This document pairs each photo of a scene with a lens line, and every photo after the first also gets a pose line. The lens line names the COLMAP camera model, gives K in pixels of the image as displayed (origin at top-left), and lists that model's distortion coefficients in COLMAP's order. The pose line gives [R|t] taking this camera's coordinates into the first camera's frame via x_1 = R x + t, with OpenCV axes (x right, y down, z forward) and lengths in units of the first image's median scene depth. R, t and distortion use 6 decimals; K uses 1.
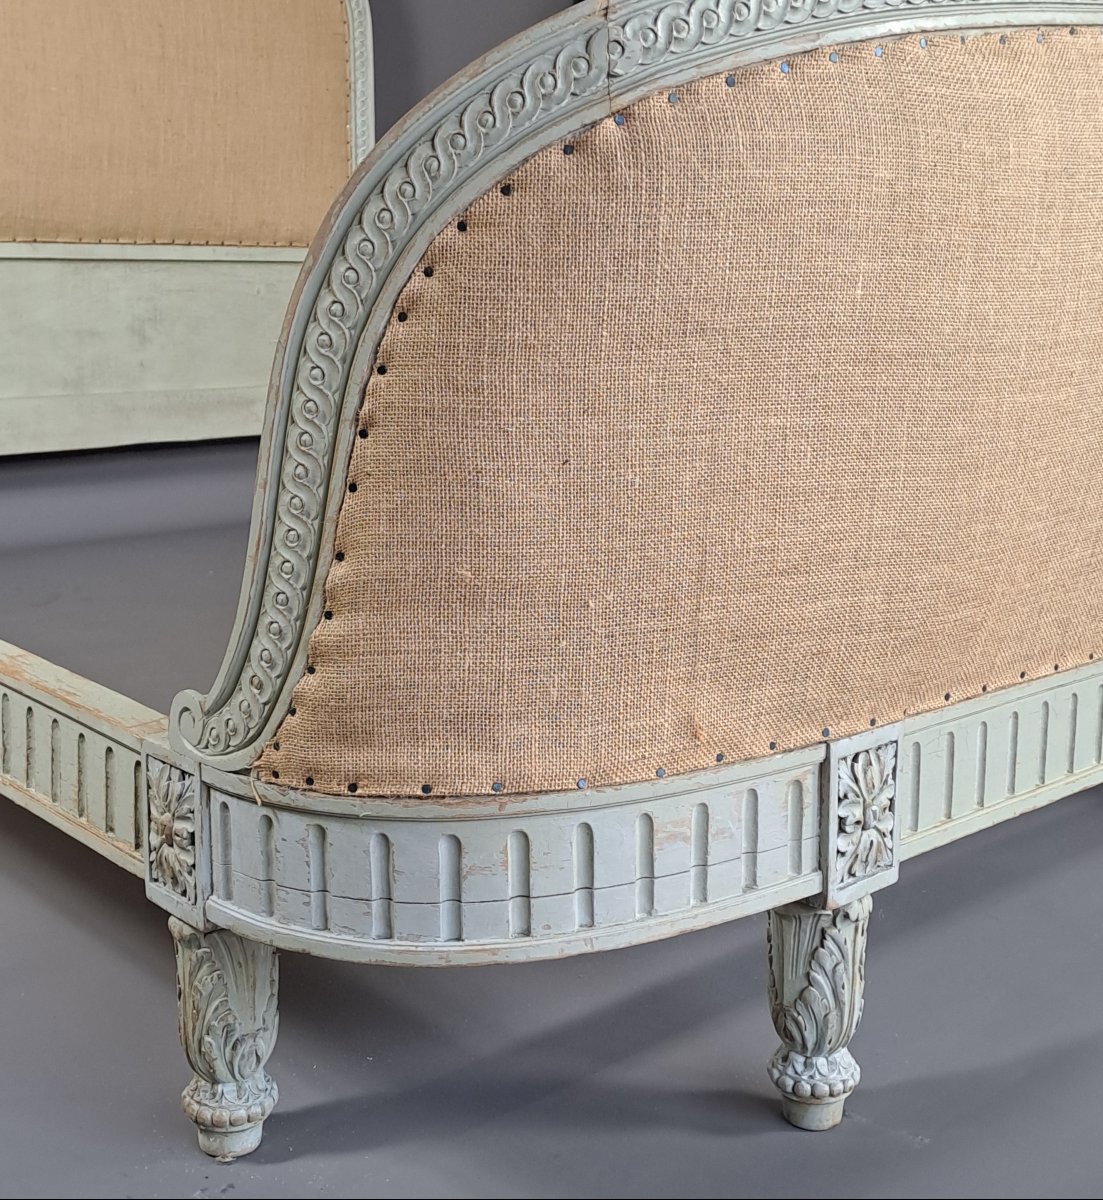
lens RADIAL K [[1597.7, 0, 487.5], [0, 1597.7, 514.1], [0, 0, 1]] dist [0.121099, -0.054285]
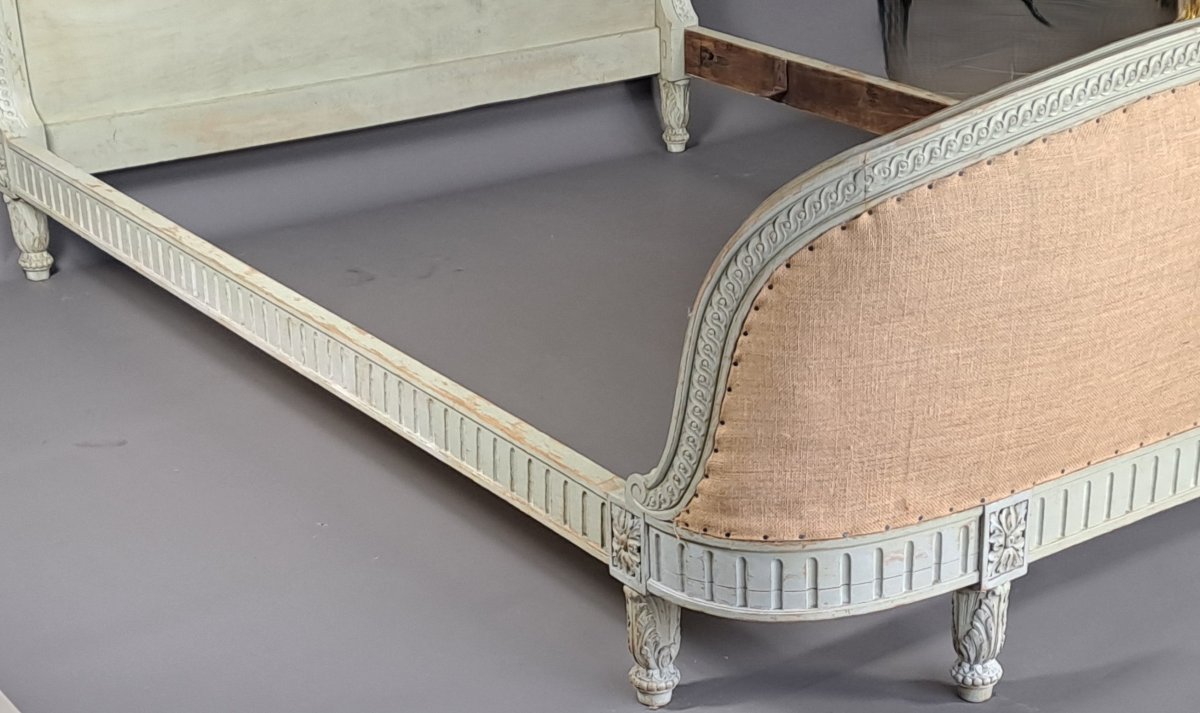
lens RADIAL K [[2028.0, 0, 600.0], [0, 2028.0, 356.5], [0, 0, 1]] dist [0.152945, -0.163227]
pose [[0.996221, 0.013473, -0.085803, -0.027815], [0.004504, 0.978553, 0.205947, -0.535042], [0.086737, -0.205555, 0.974794, -1.341881]]
